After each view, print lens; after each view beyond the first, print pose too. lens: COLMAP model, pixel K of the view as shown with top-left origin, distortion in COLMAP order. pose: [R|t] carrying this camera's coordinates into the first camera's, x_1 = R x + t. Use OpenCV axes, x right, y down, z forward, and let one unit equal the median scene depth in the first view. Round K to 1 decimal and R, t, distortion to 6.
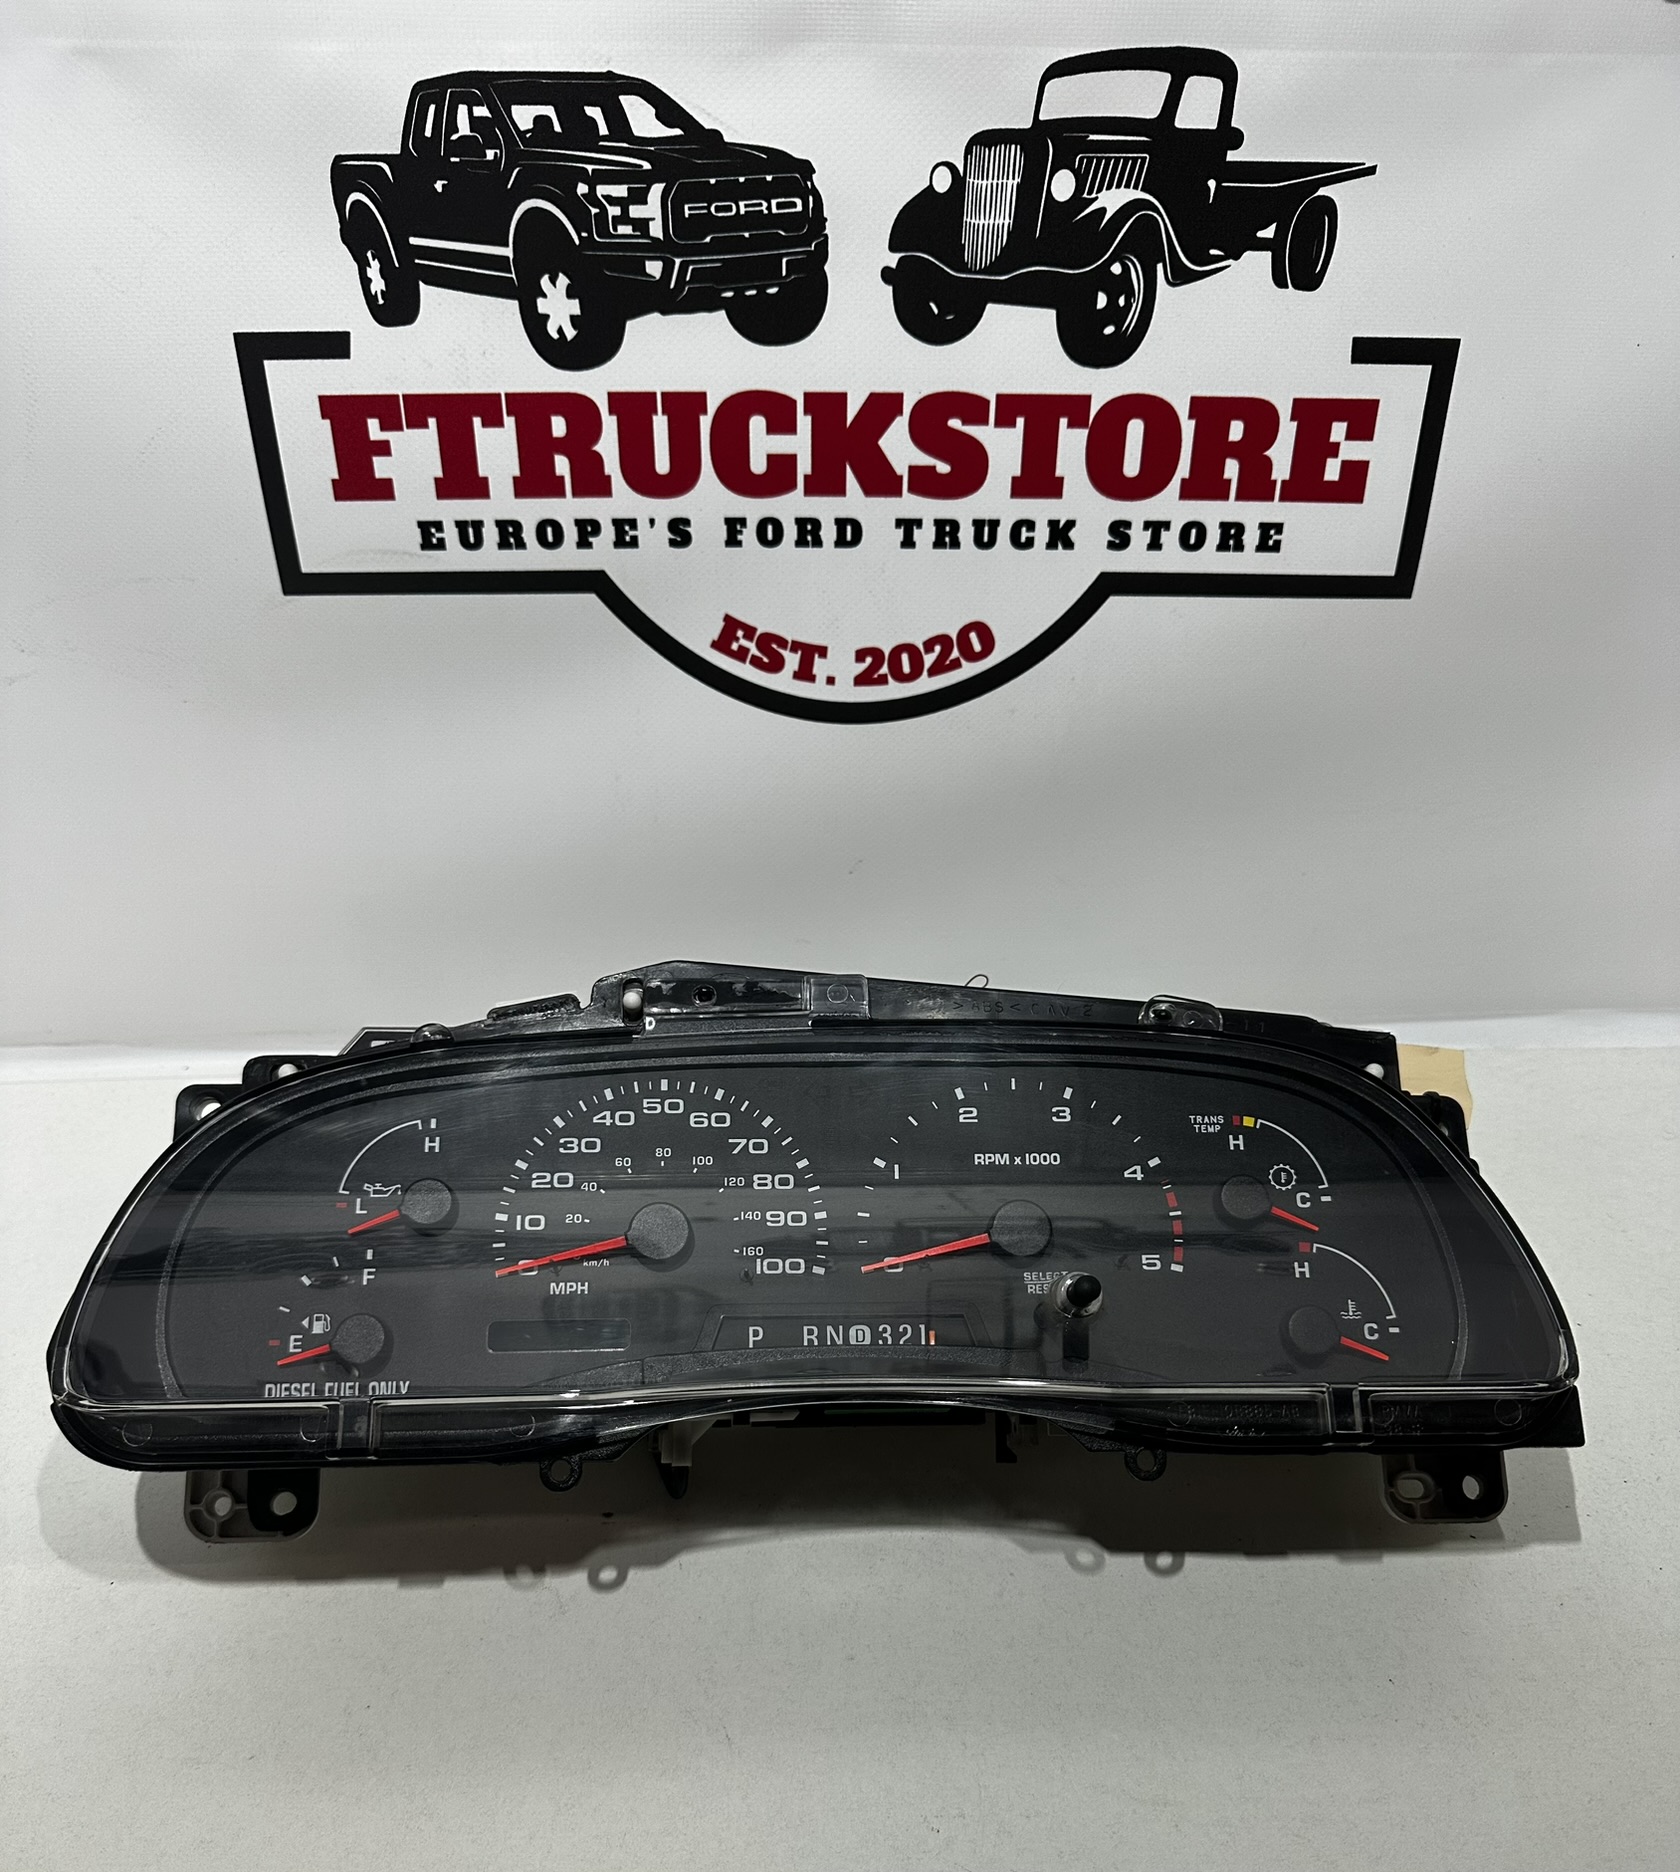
lens RADIAL K [[1642.5, 0, 831.2], [0, 1642.5, 1125.4], [0, 0, 1]] dist [-0.015342, -0.019986]
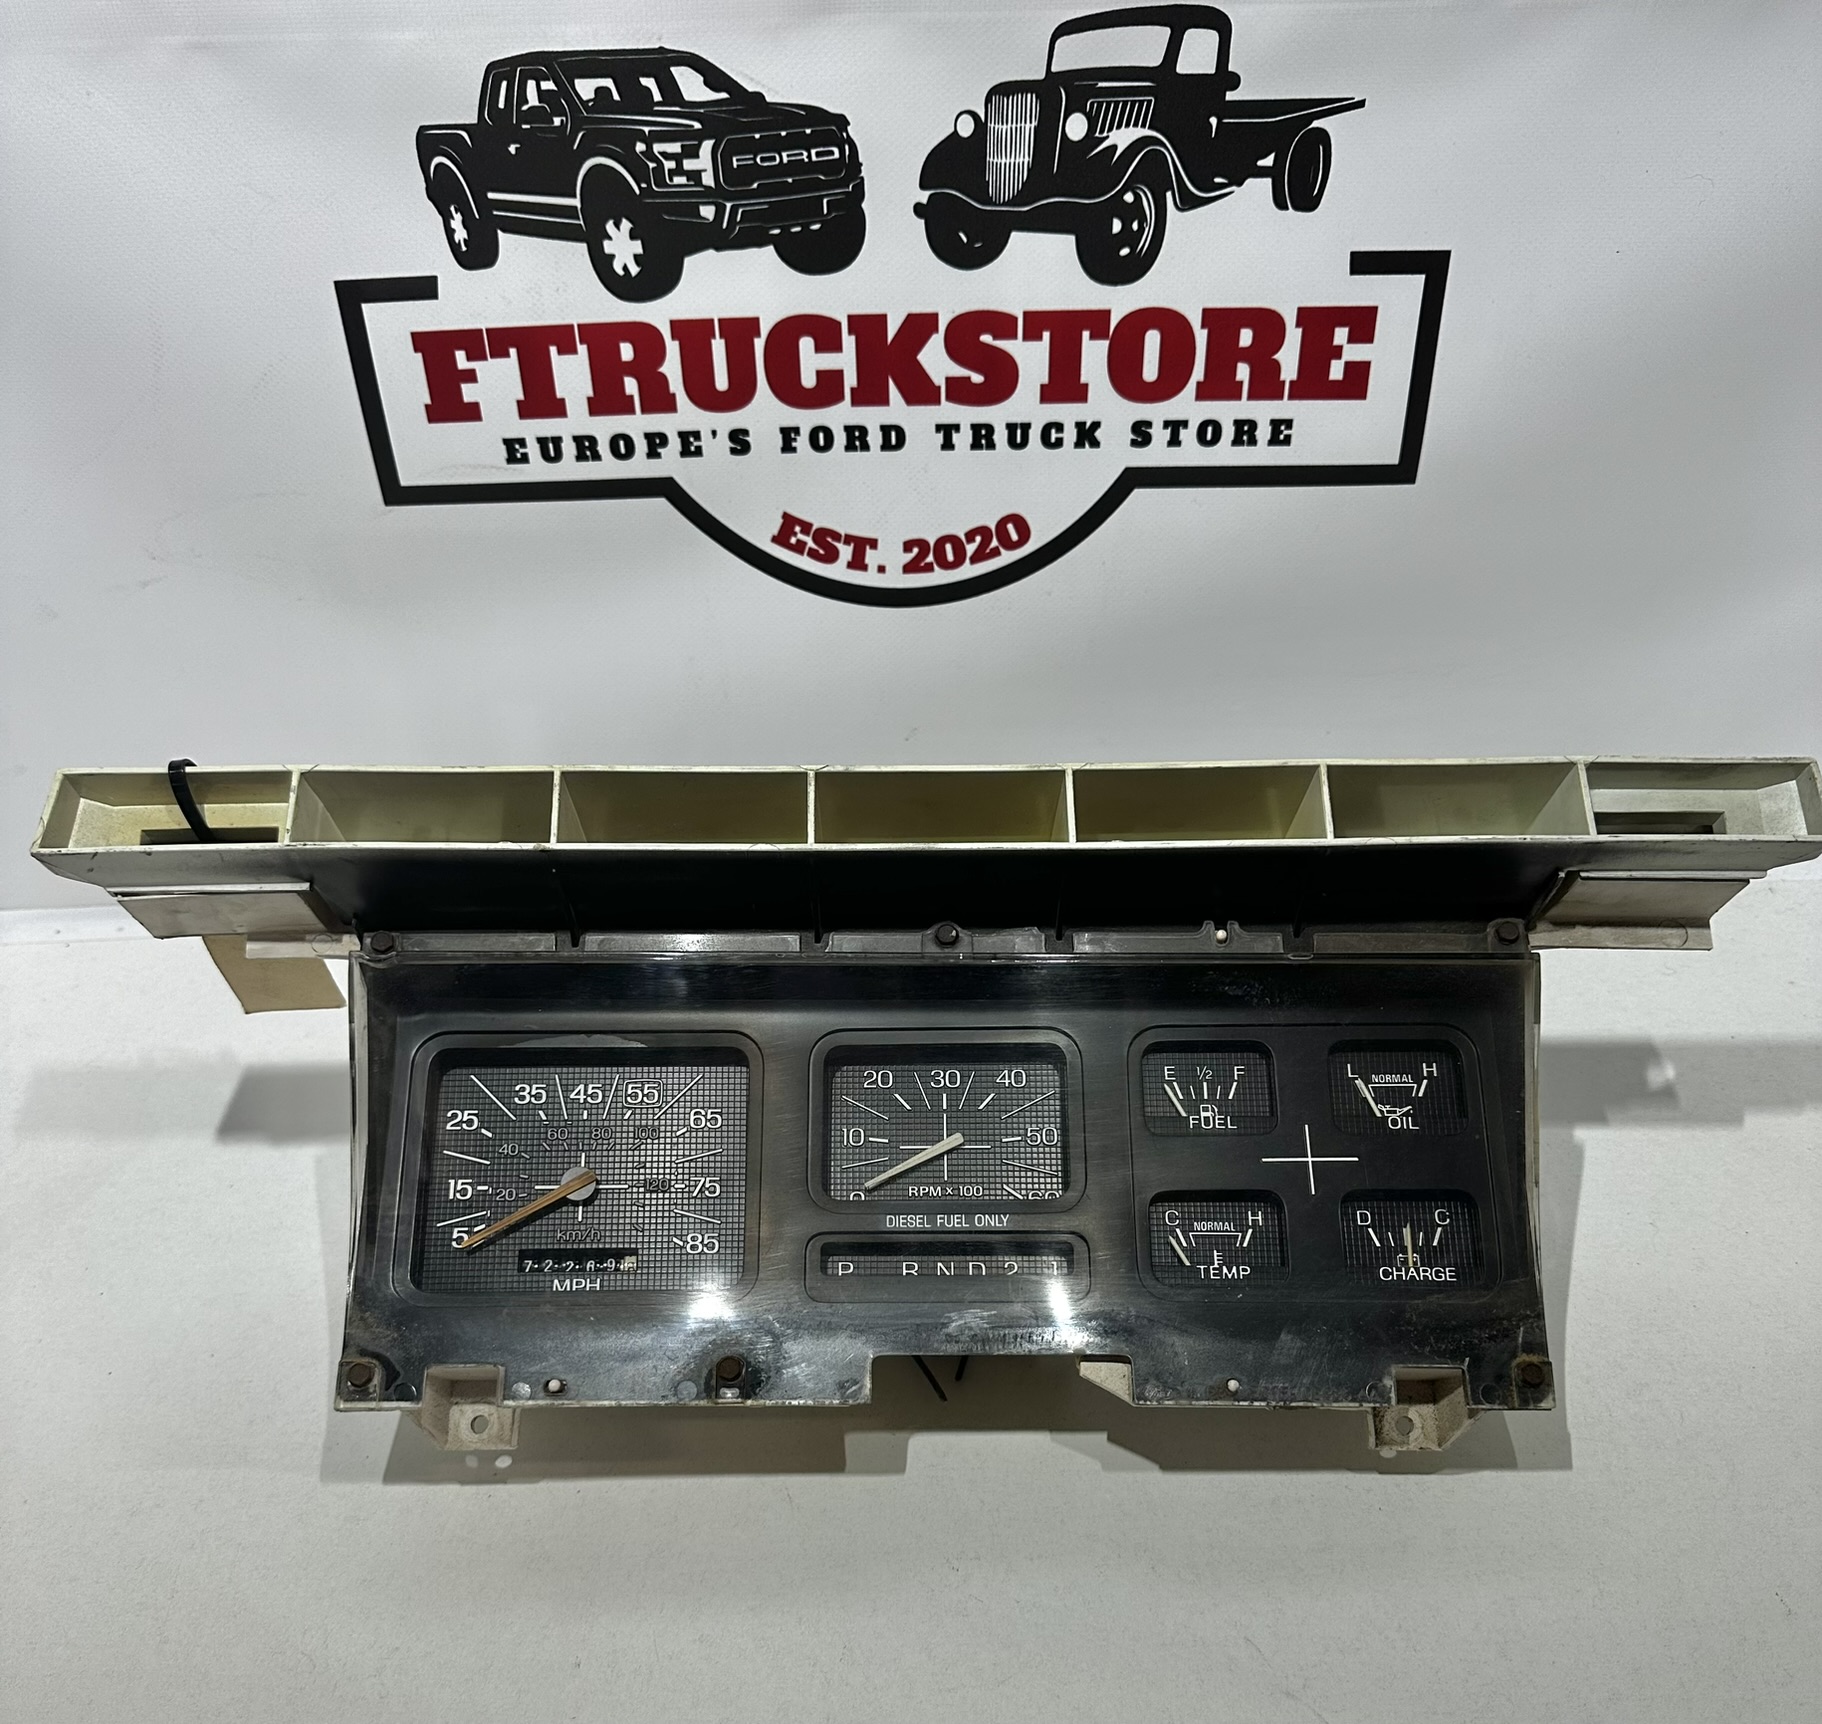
lens RADIAL K [[1780.3, 0, 898.7], [0, 1780.3, 1053.8], [0, 0, 1]] dist [0.017509, -0.081409]
pose [[0.999254, -0.009247, -0.037498, 0.057478], [0.012456, 0.996193, 0.086284, -0.055728], [0.036558, -0.086686, 0.995565, -0.231552]]
